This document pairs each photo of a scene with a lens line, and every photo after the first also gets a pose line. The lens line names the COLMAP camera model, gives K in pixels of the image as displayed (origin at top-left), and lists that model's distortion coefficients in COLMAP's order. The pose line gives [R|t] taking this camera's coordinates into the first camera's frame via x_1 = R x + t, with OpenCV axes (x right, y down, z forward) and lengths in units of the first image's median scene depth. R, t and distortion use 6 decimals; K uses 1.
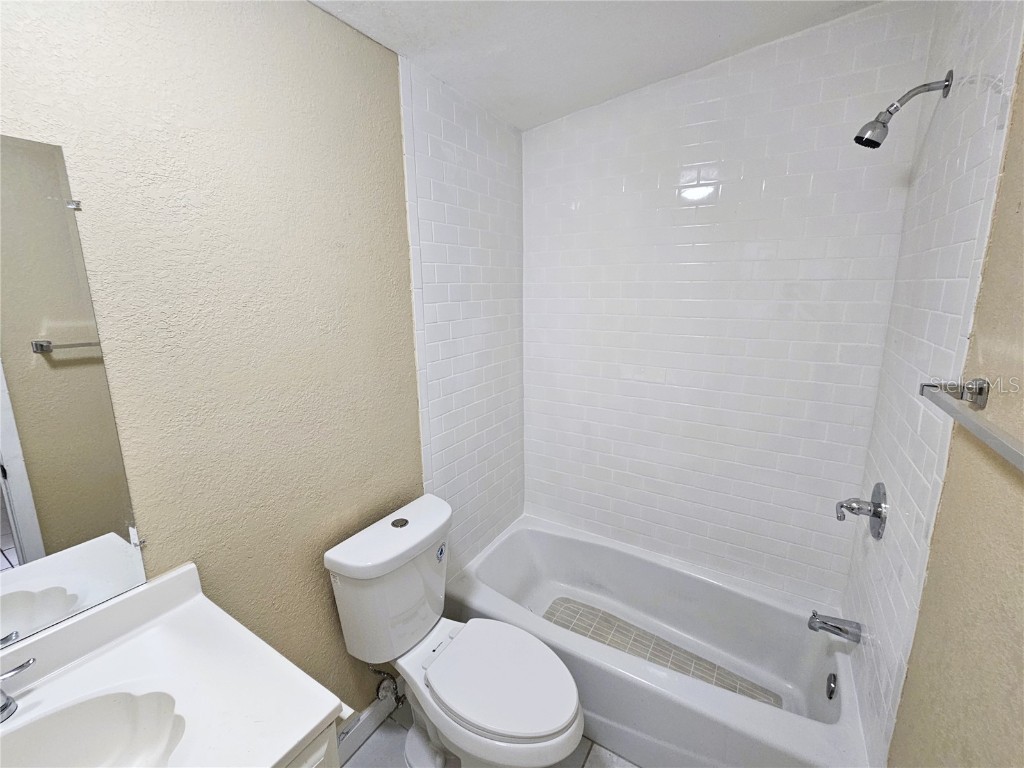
lens RADIAL K [[430.2, 0, 508.3], [0, 430.2, 379.2], [0, 0, 1]] dist [0.004886, -0.001650]
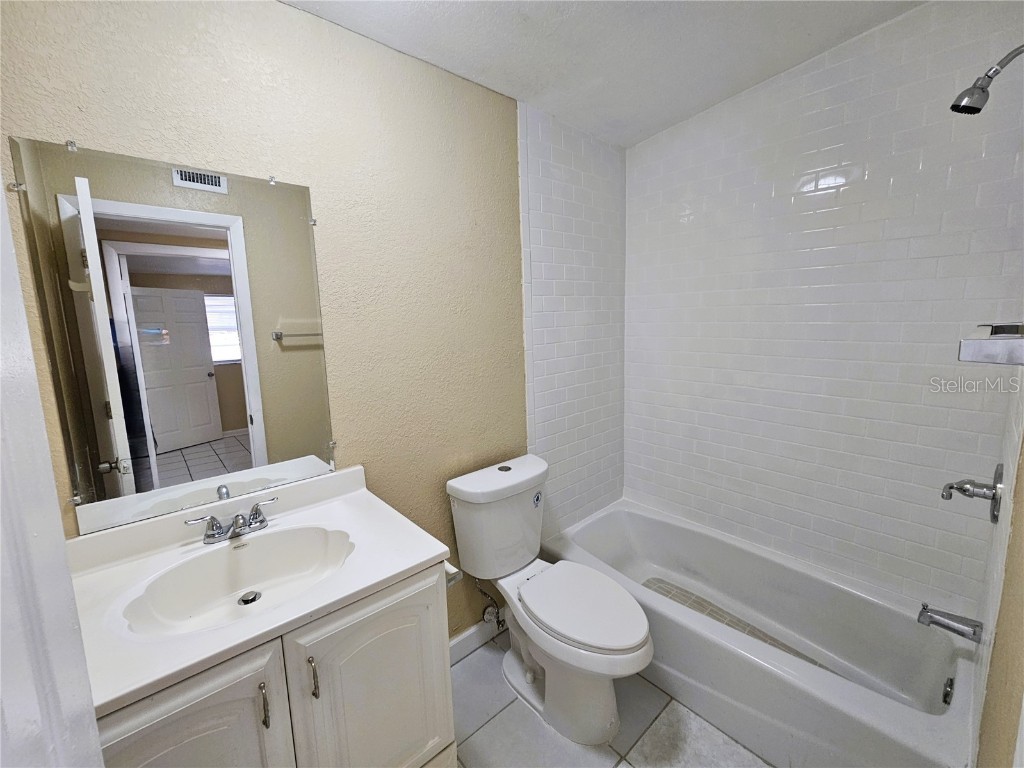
lens RADIAL K [[430.2, 0, 515.6], [0, 430.2, 387.2], [0, 0, 1]] dist [0.004886, -0.001650]
pose [[0.959866, 0.023594, -0.279464, 0.110683], [-0.037544, 0.998296, -0.044670, 0.146037], [0.277934, 0.053369, 0.959117, -0.175208]]
